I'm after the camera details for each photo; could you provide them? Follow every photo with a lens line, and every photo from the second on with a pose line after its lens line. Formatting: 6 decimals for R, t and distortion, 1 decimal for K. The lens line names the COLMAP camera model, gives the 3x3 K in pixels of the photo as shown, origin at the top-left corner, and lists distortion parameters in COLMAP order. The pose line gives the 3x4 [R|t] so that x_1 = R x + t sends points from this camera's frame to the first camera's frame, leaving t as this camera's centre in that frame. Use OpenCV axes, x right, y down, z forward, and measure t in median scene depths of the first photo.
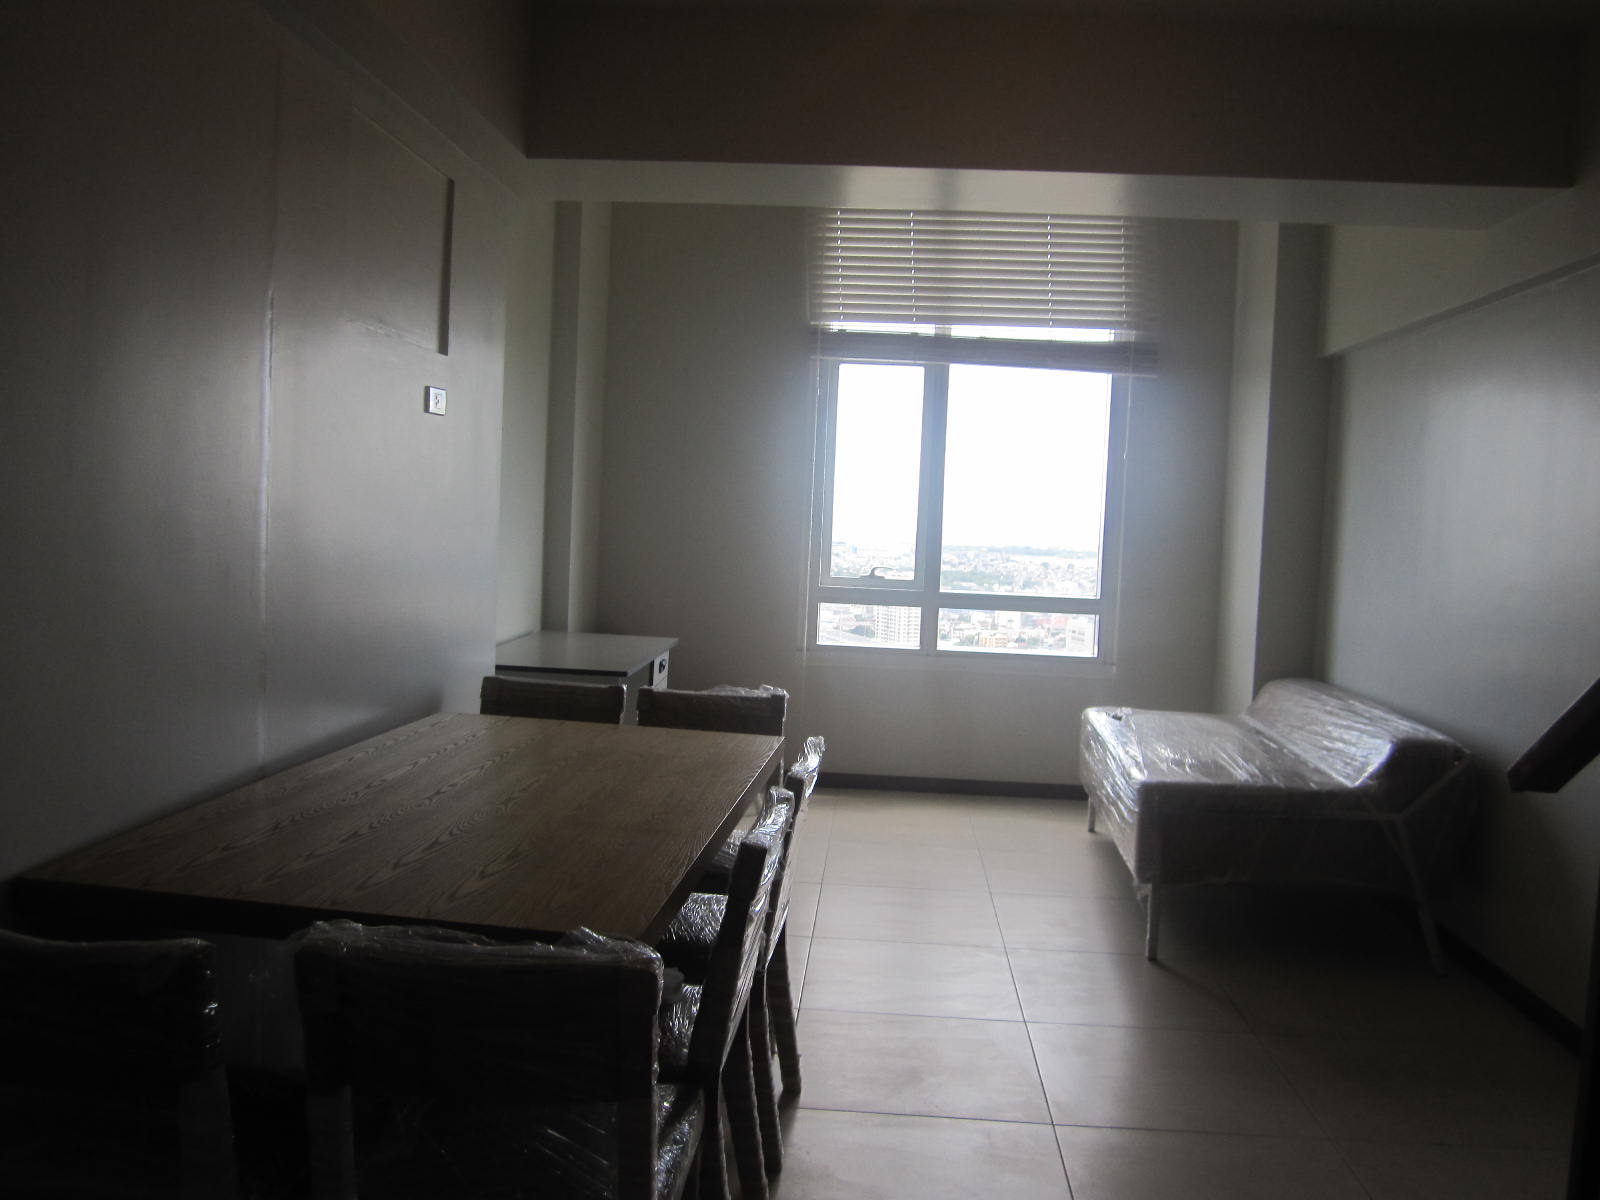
lens RADIAL K [[1310.4, 0, 799.5], [0, 1310.4, 598.6], [0, 0, 1]] dist [-0.078708, 0.000019]
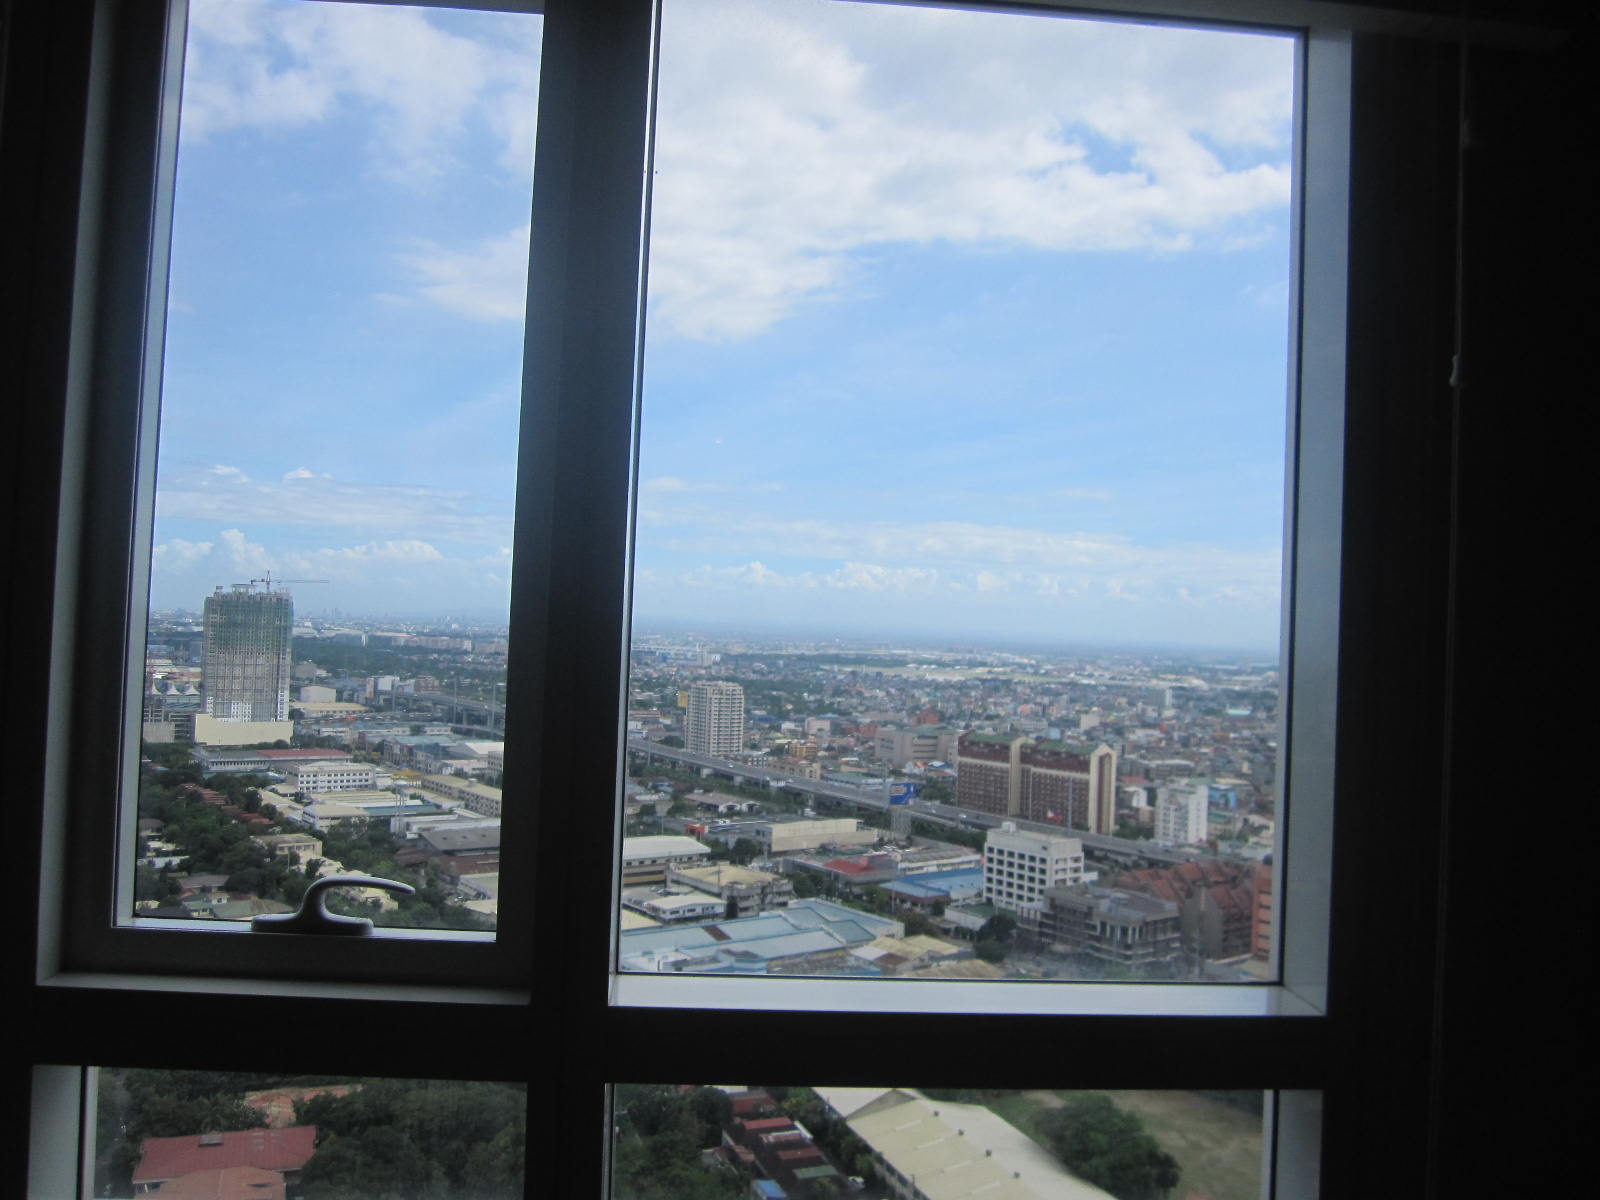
lens RADIAL K [[1310.4, 0, 793.0], [0, 1310.4, 604.8], [0, 0, 1]] dist [-0.078708, 0.000019]
pose [[0.990268, 0.002795, 0.139146, 0.106345], [0.008126, 0.996931, -0.077856, -0.047102], [-0.138937, 0.078229, 0.987207, 0.806725]]
